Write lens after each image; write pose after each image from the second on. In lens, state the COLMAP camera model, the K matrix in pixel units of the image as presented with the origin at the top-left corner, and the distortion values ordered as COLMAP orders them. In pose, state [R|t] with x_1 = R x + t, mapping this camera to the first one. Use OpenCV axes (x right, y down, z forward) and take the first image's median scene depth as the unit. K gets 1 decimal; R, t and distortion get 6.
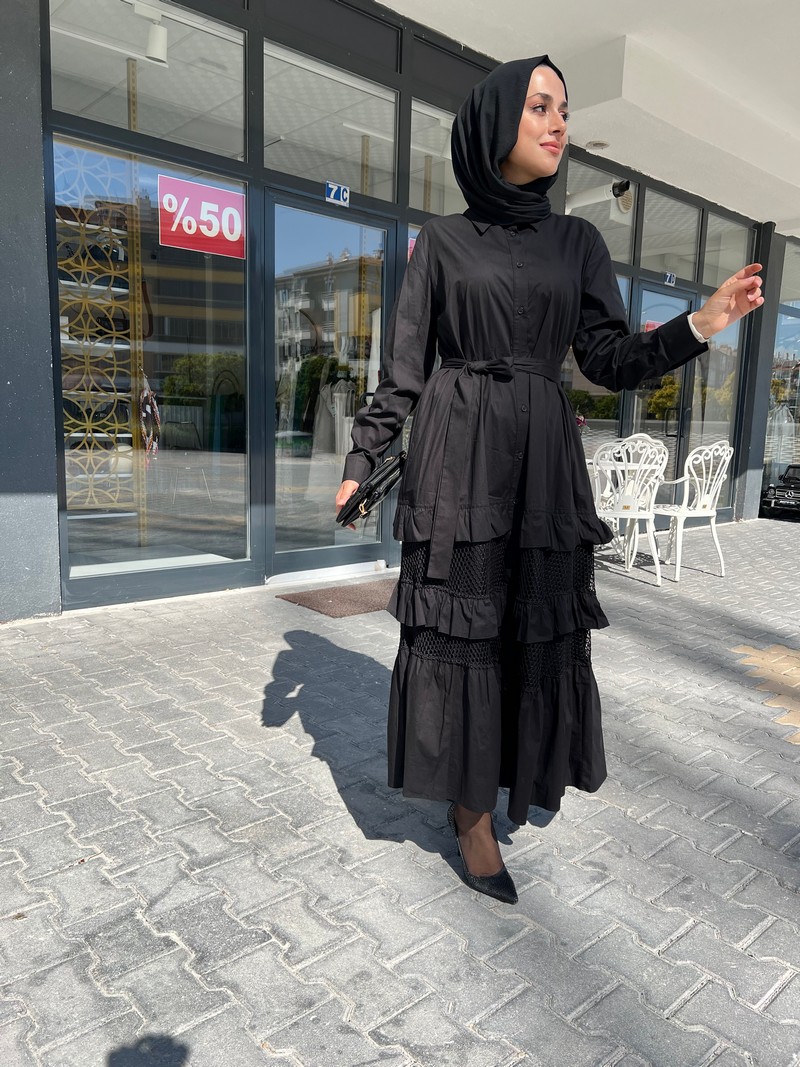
lens RADIAL K [[805.4, 0, 405.9], [0, 805.4, 539.5], [0, 0, 1]] dist [0.040165, -0.048463]
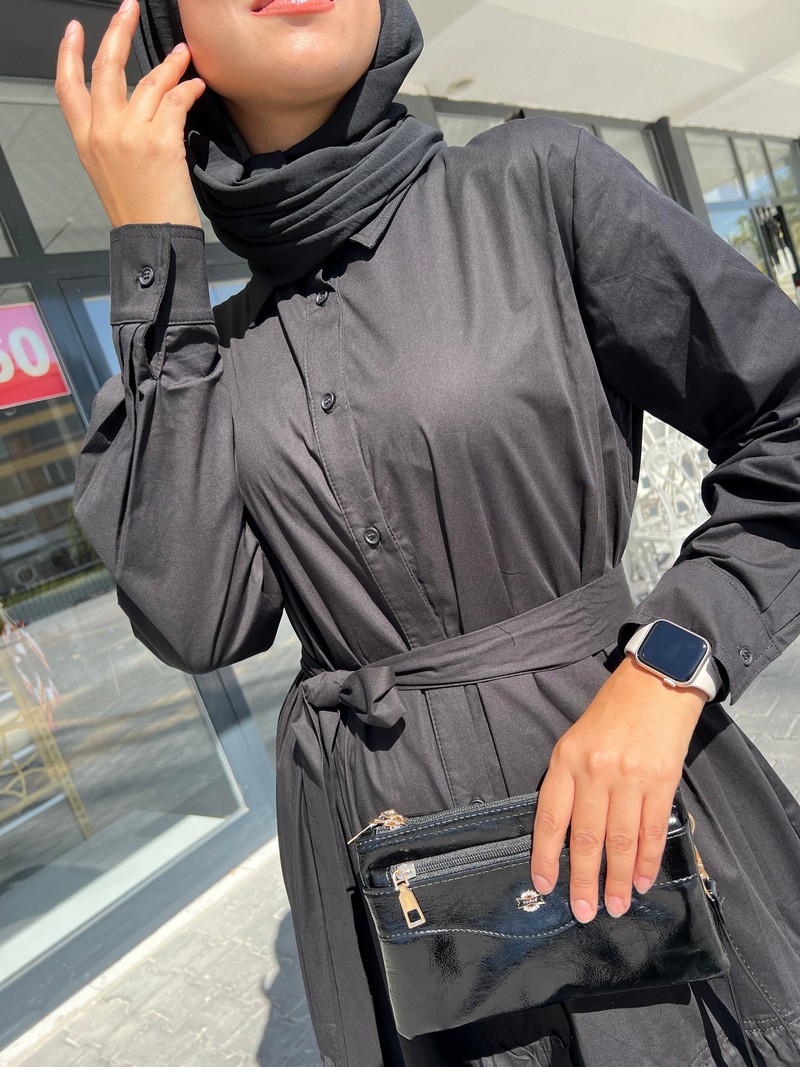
lens RADIAL K [[805.4, 0, 402.3], [0, 805.4, 539.6], [0, 0, 1]] dist [0.040165, -0.048463]
pose [[0.924161, -0.377298, 0.059768, -0.045671], [0.379144, 0.925054, -0.022902, -0.160004], [-0.046647, 0.043826, 0.997950, 0.449733]]
